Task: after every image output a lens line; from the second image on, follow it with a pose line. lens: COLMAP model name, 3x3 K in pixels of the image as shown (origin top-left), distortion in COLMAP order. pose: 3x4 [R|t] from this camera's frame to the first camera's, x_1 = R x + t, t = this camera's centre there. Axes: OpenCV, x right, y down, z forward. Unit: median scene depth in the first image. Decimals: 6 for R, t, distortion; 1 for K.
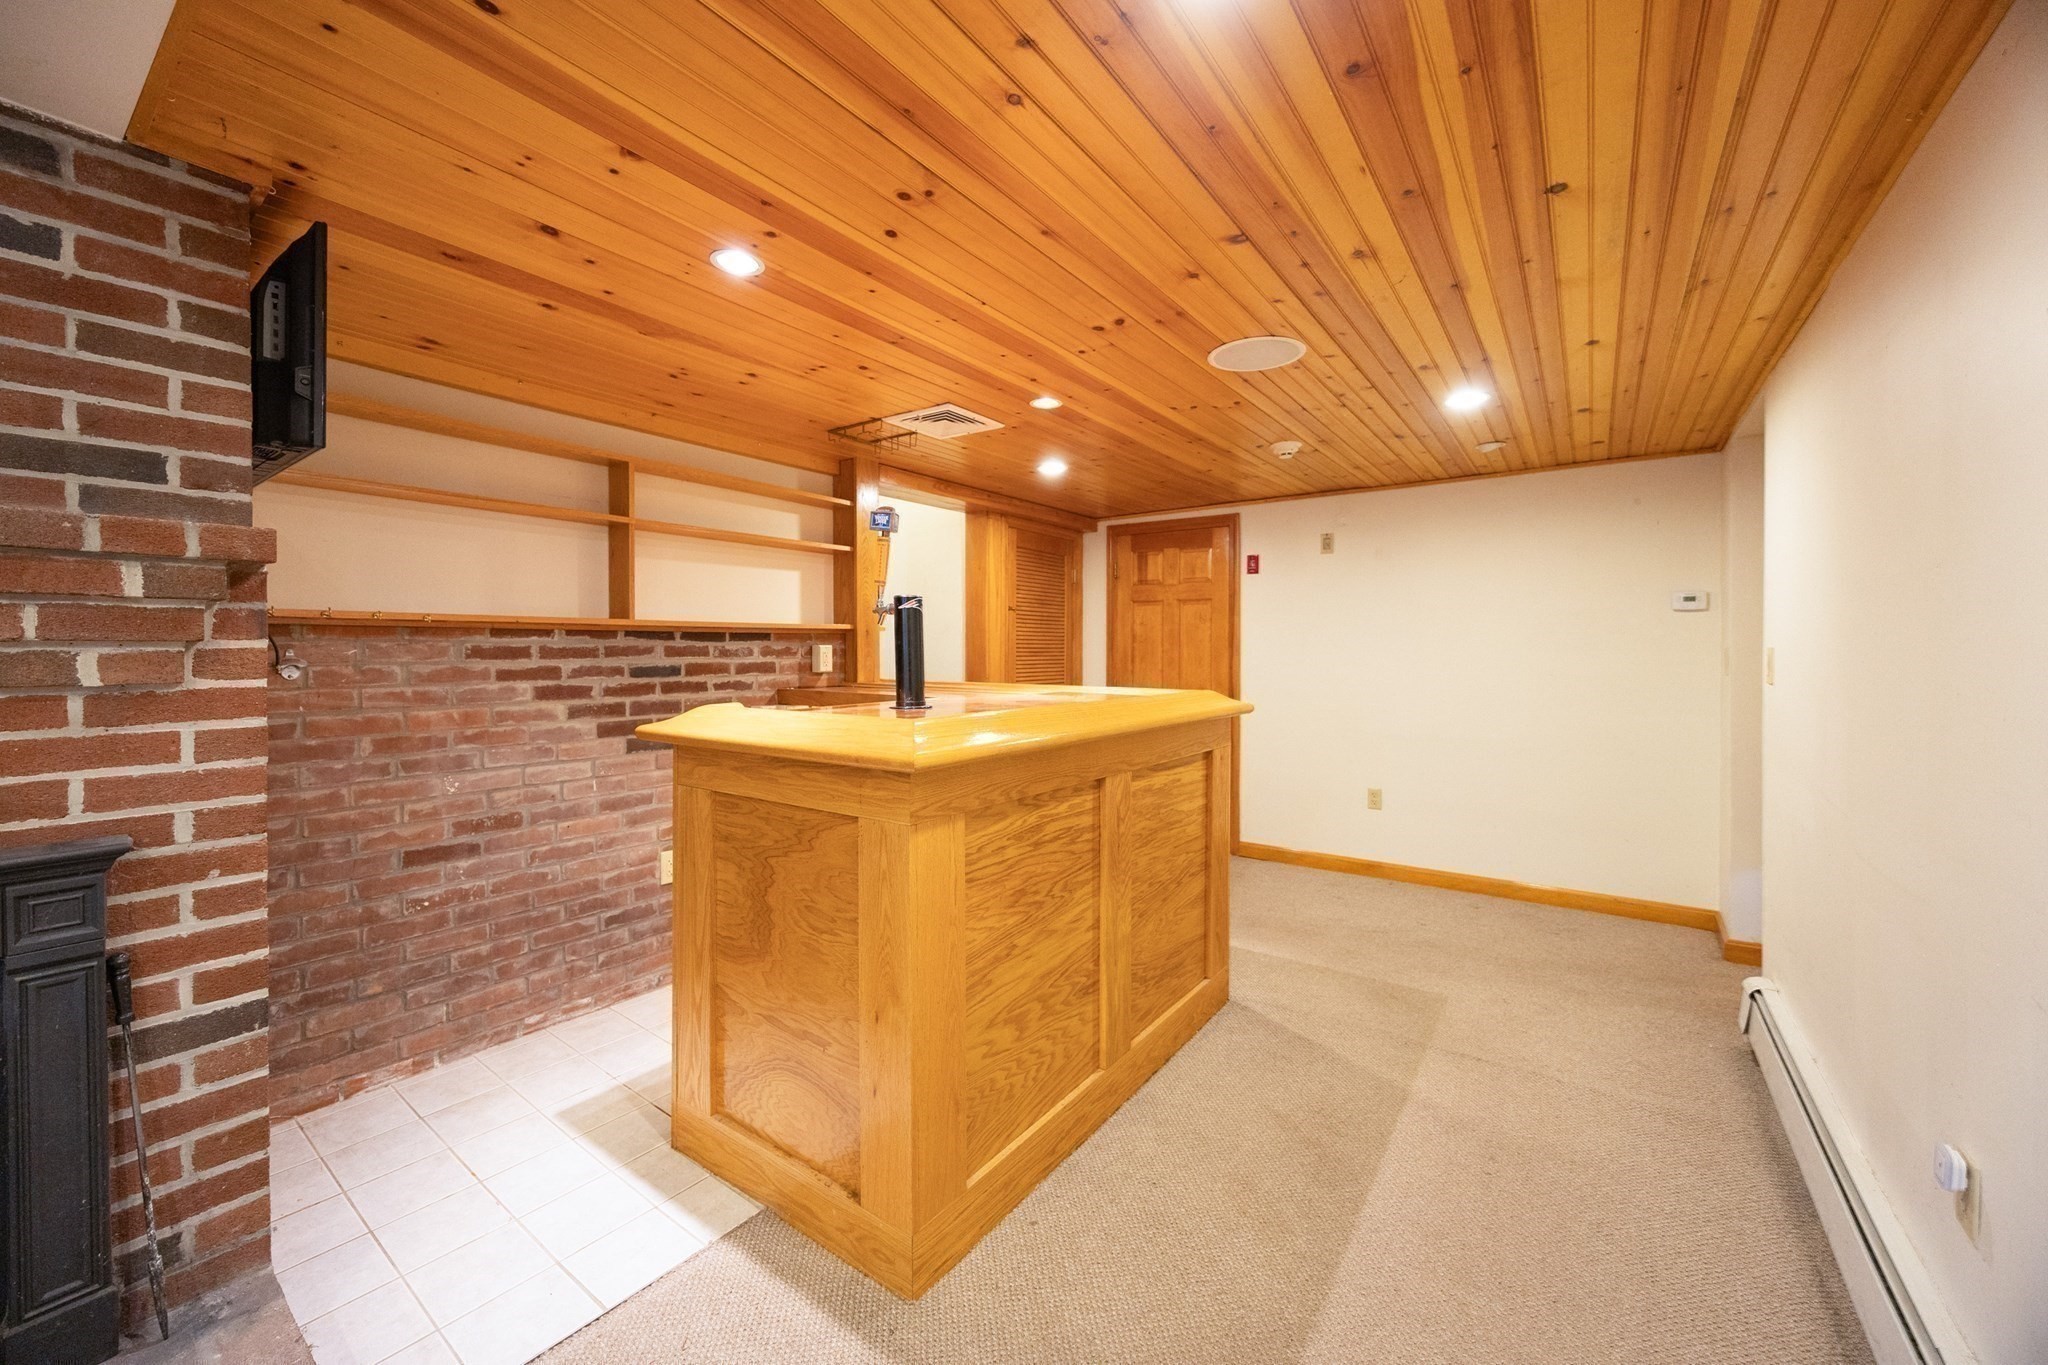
lens RADIAL K [[786.8, 0, 1020.7], [0, 786.8, 656.9], [0, 0, 1]] dist [-0.003171, -0.000009]
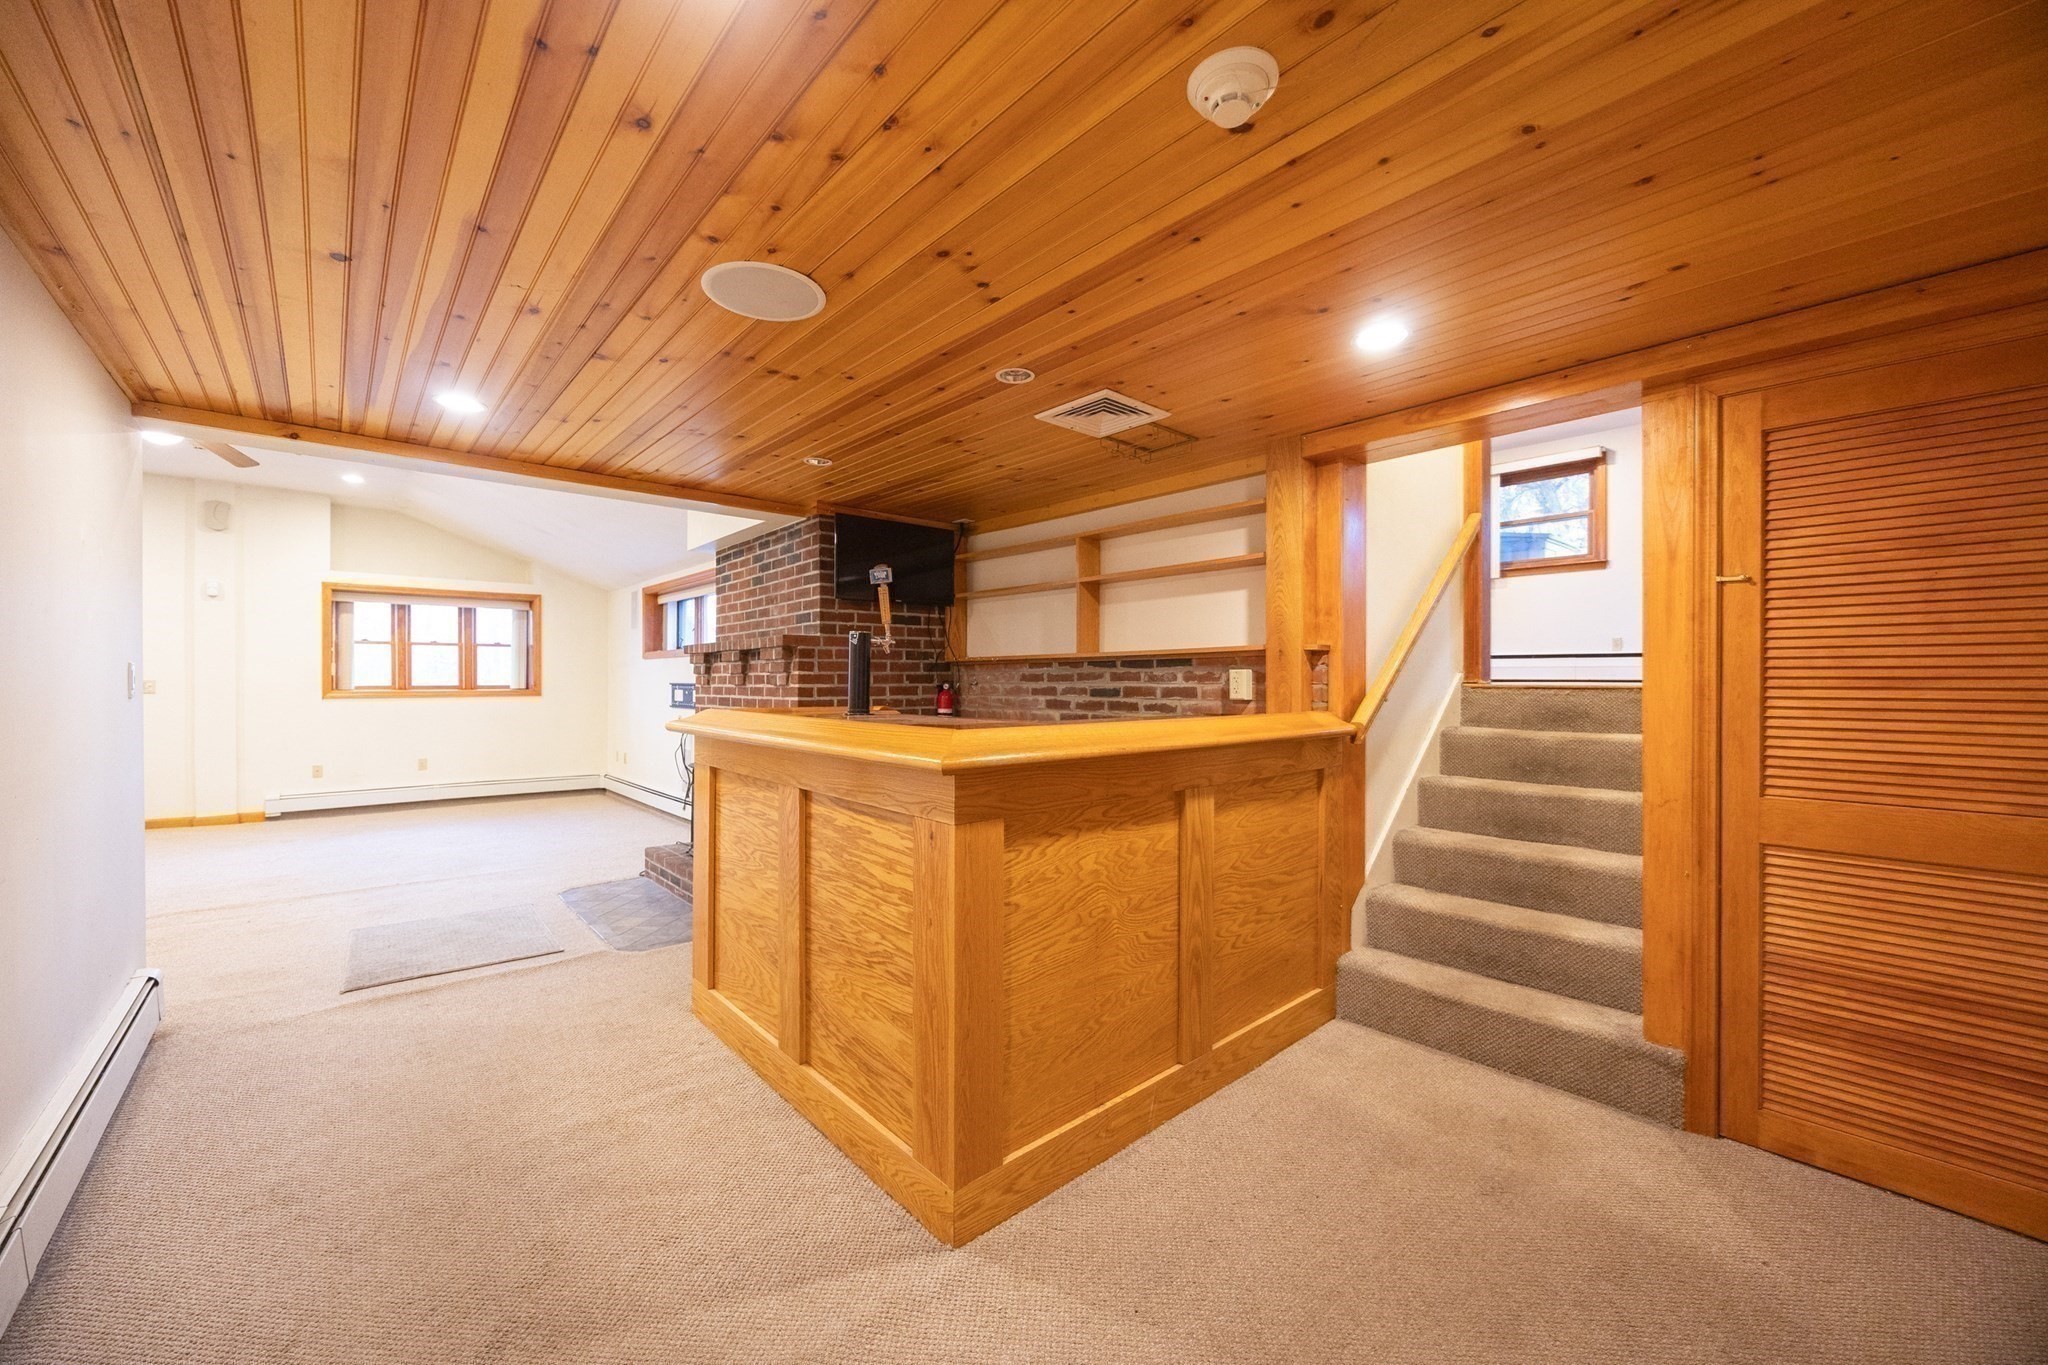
lens RADIAL K [[786.8, 0, 1020.8], [0, 786.8, 680.5], [0, 0, 1]] dist [-0.003171, -0.000009]
pose [[-0.216903, -0.005171, -0.976179, 0.958361], [-0.014665, 0.999890, -0.002038, 0.004163], [0.976083, 0.013874, -0.216955, 1.348825]]
